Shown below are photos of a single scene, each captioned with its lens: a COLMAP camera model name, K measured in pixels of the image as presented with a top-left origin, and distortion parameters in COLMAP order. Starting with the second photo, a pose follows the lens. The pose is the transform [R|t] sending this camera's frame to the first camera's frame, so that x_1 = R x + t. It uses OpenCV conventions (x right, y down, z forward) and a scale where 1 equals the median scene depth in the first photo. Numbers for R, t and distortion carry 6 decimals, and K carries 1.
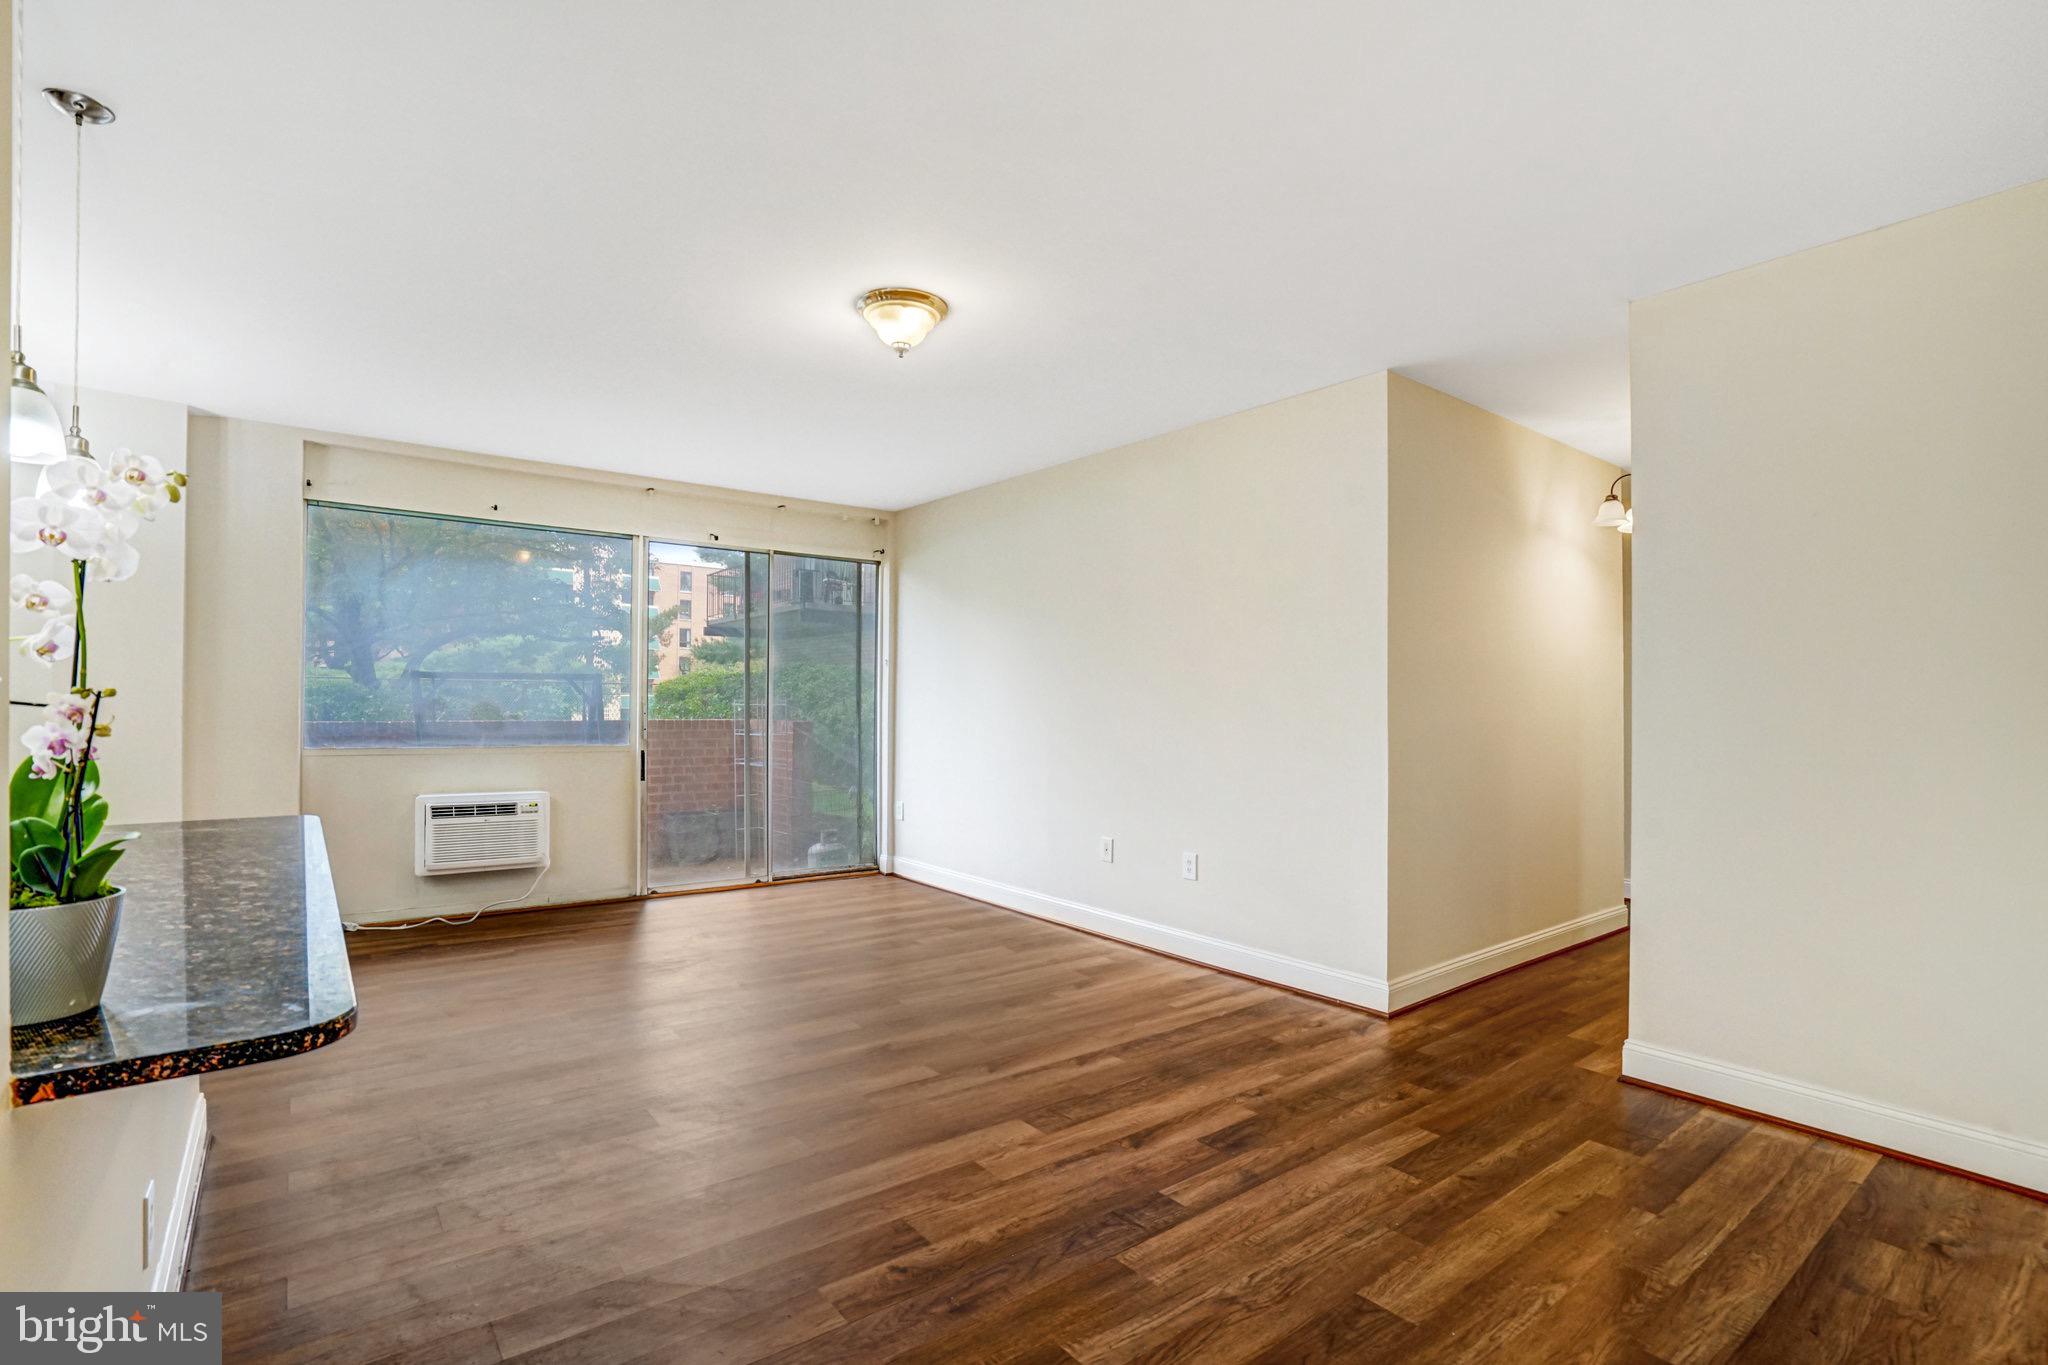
lens RADIAL K [[944.1, 0, 1033.8], [0, 944.1, 691.5], [0, 0, 1]] dist [-0.098004, 0.031159]
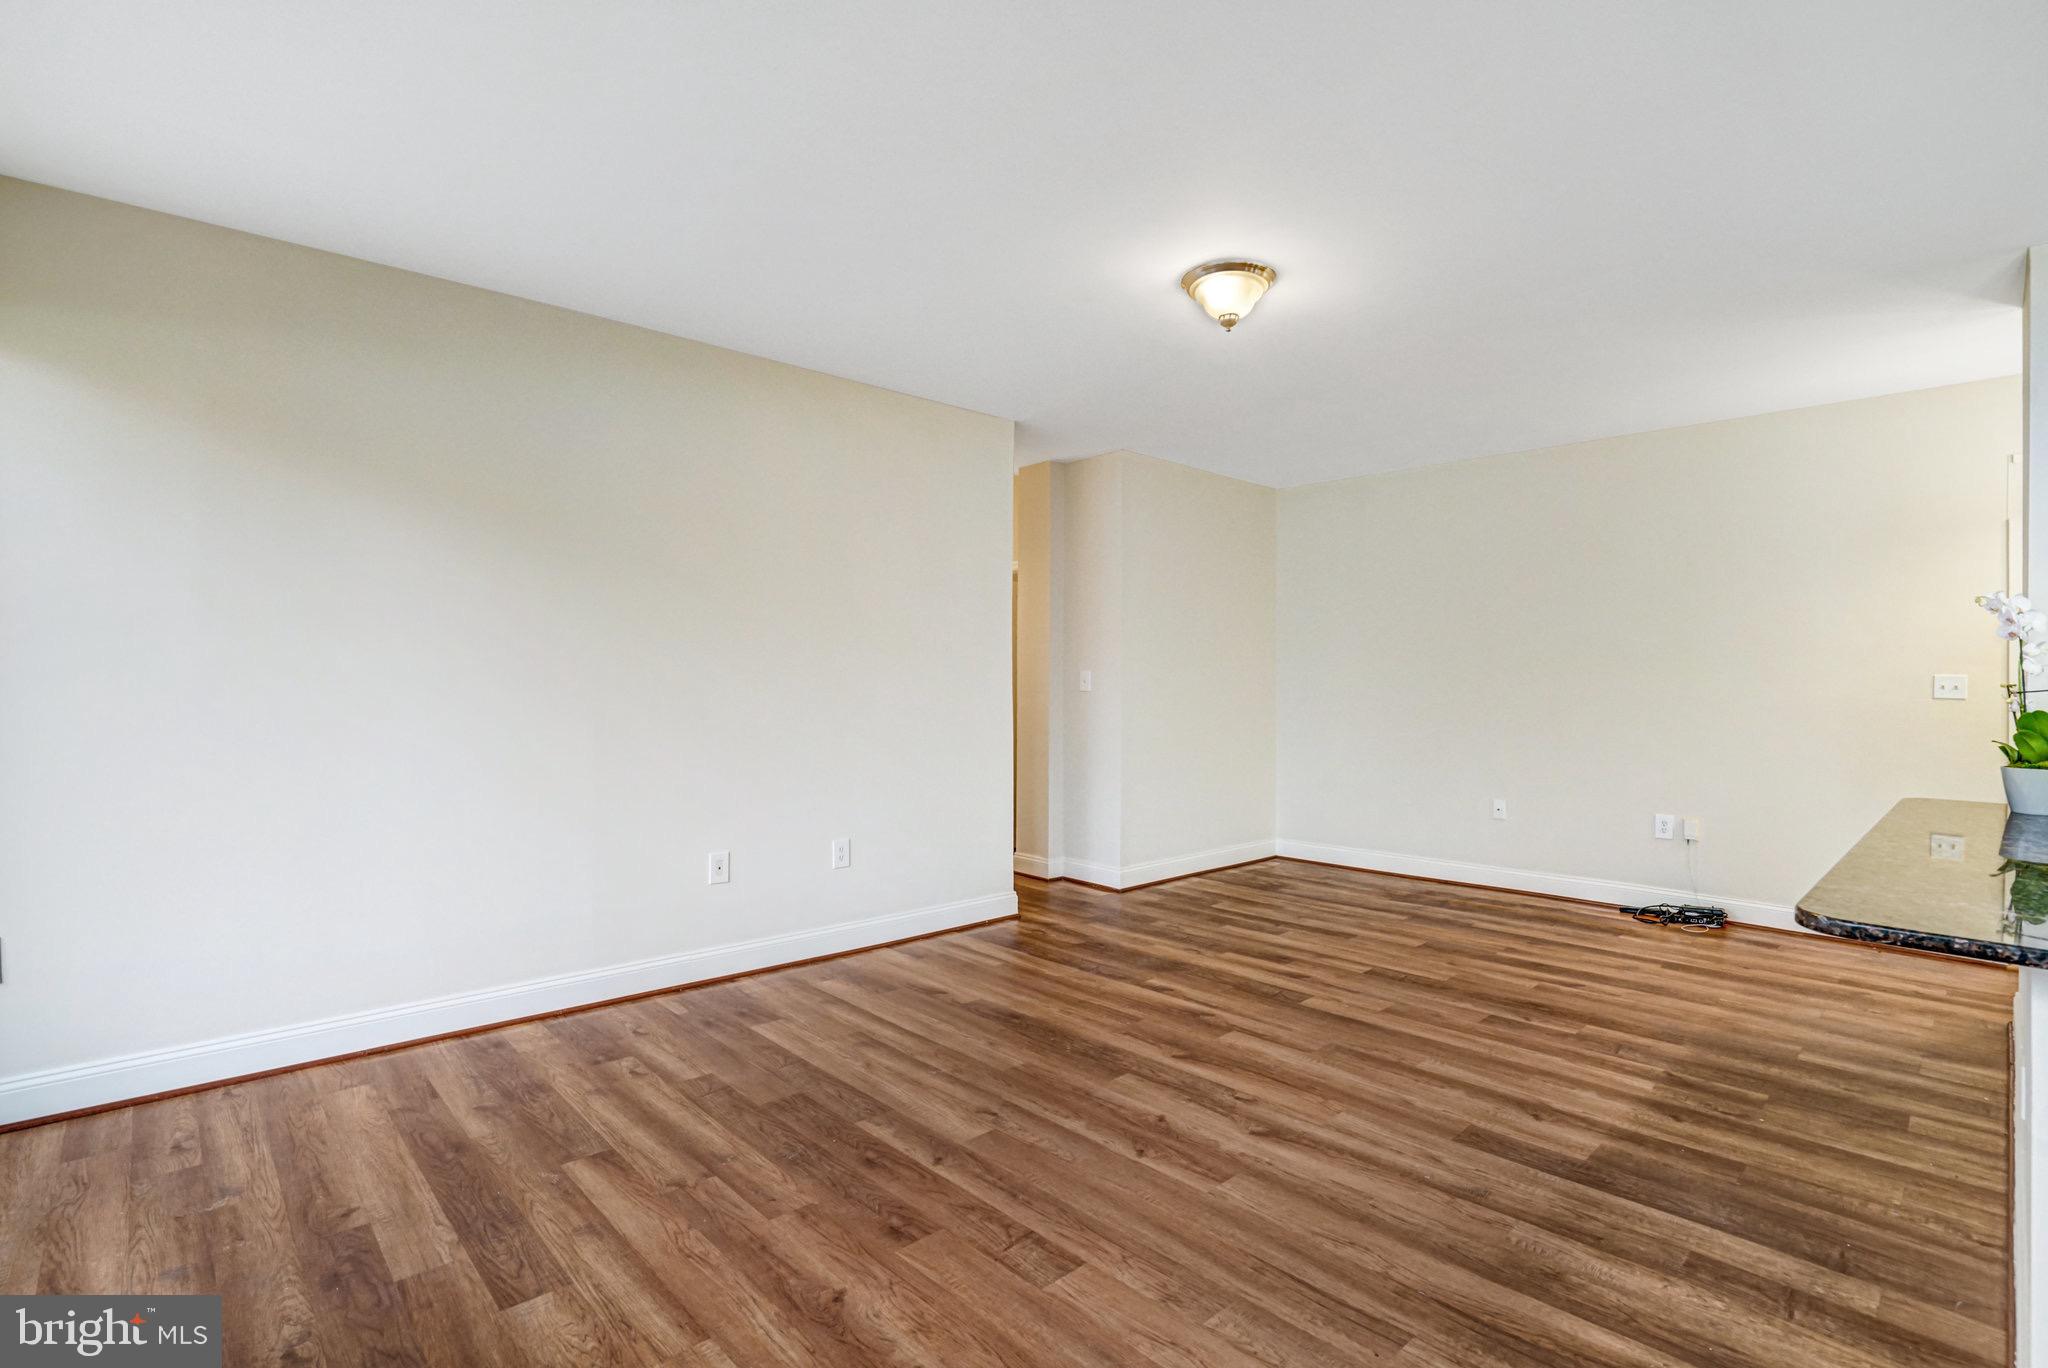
lens RADIAL K [[954.5, 0, 1016.9], [0, 954.5, 686.6], [0, 0, 1]] dist [-0.067534, 0.017802]
pose [[-0.070127, -0.015999, 0.997410, -0.694752], [-0.020492, 0.999683, 0.014595, 0.004434], [-0.997328, -0.019415, -0.070432, 0.800528]]
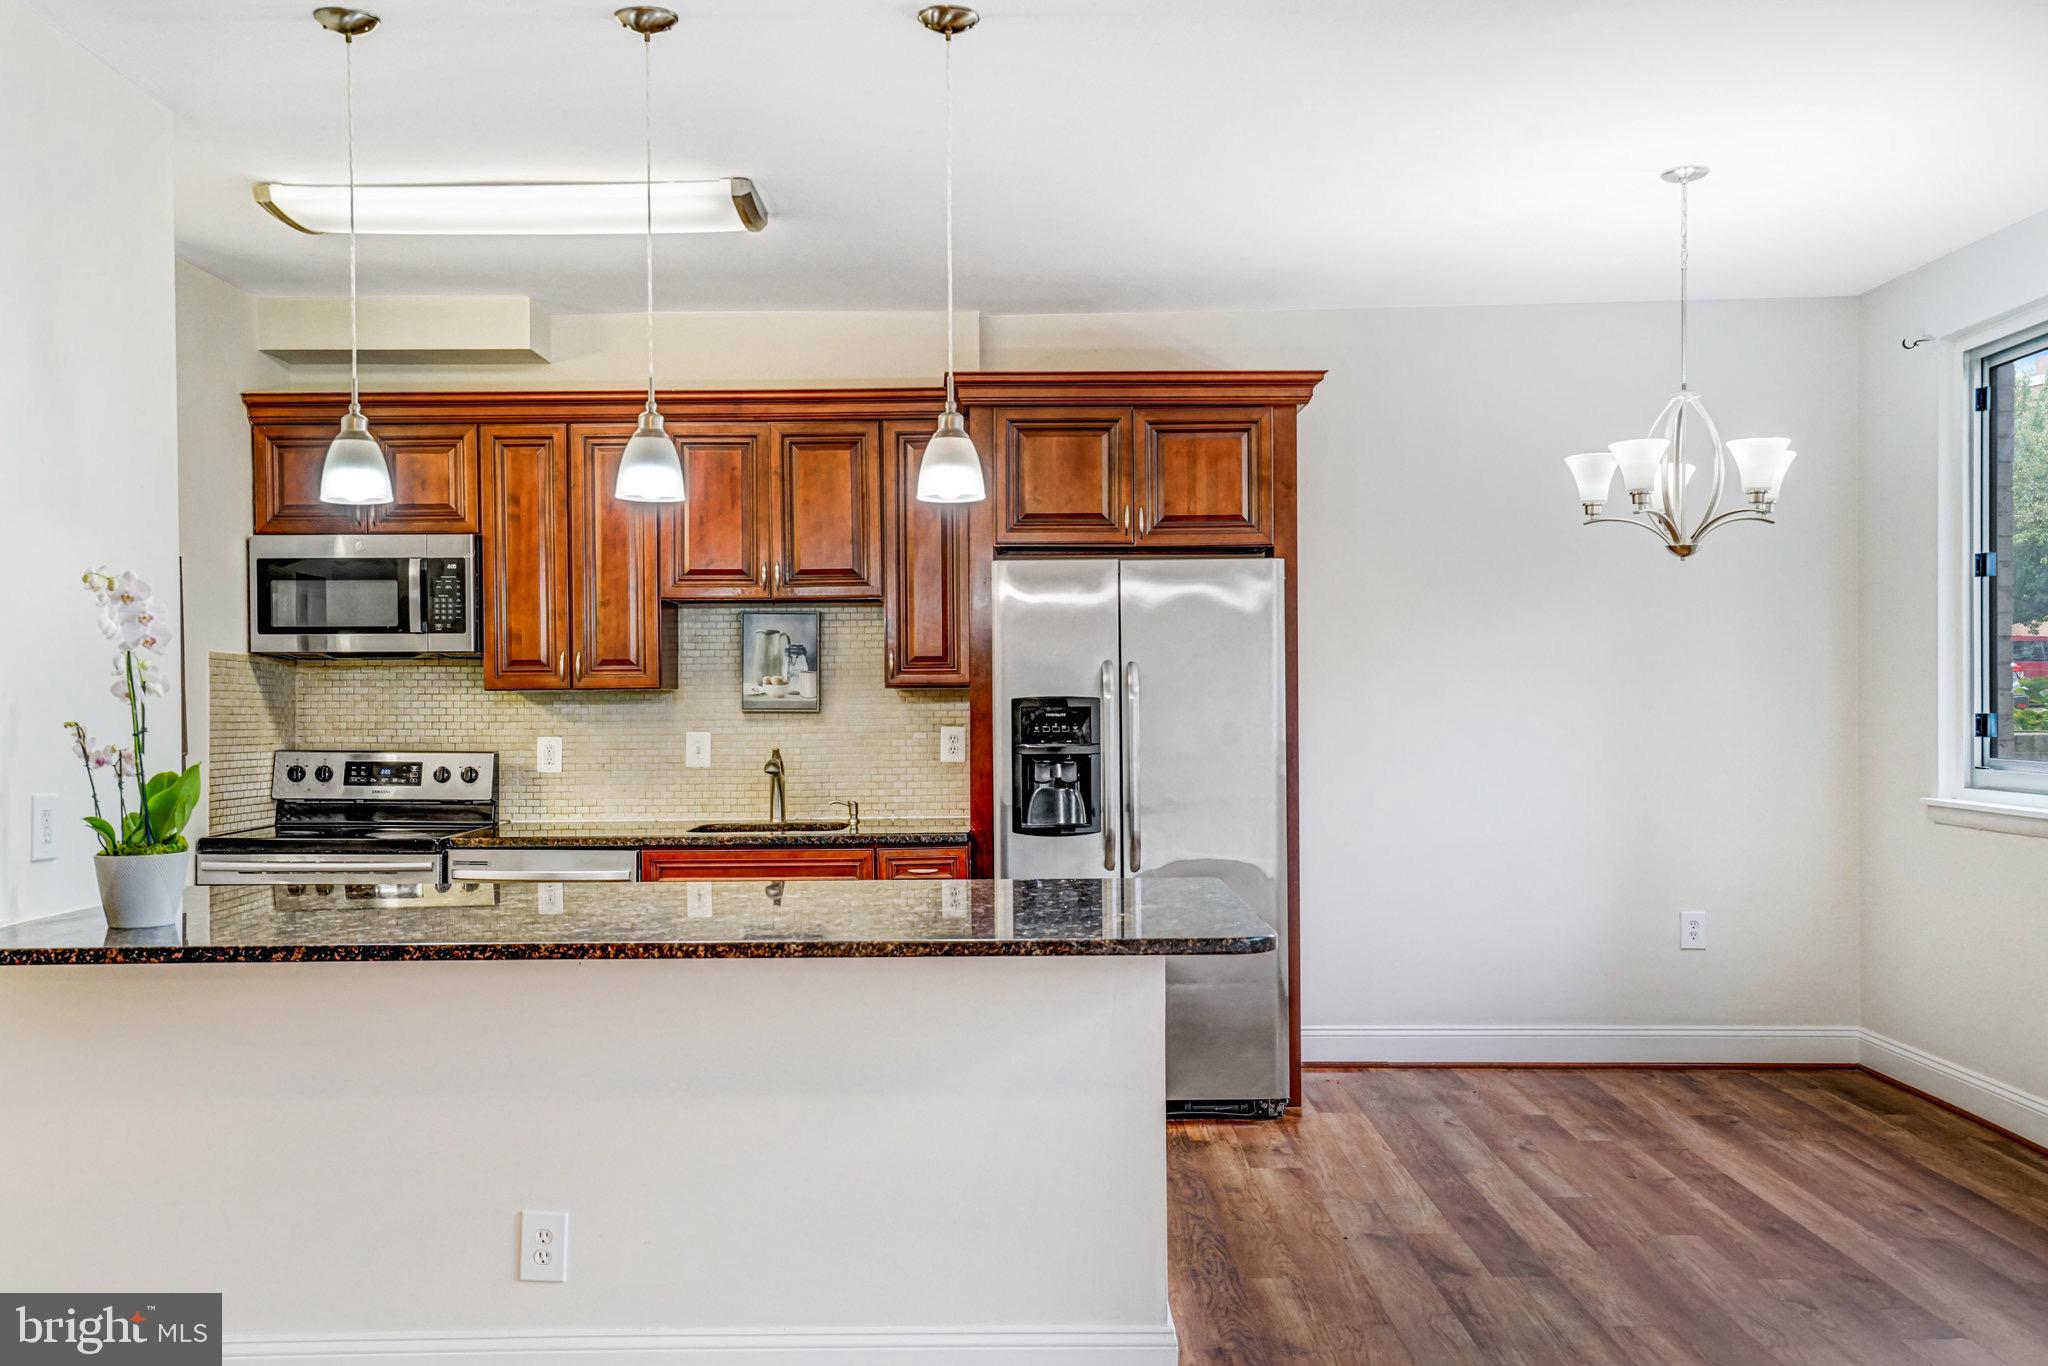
lens RADIAL K [[1760.9, 0, 1024.0], [0, 1760.9, 683.0], [0, 0, 1]] dist [0.042243, 0.003868]
pose [[-0.634311, -0.013142, -0.772967, 0.071426], [0.010586, 0.999614, -0.025683, 0.004494], [0.773006, -0.024474, -0.633927, 0.840076]]
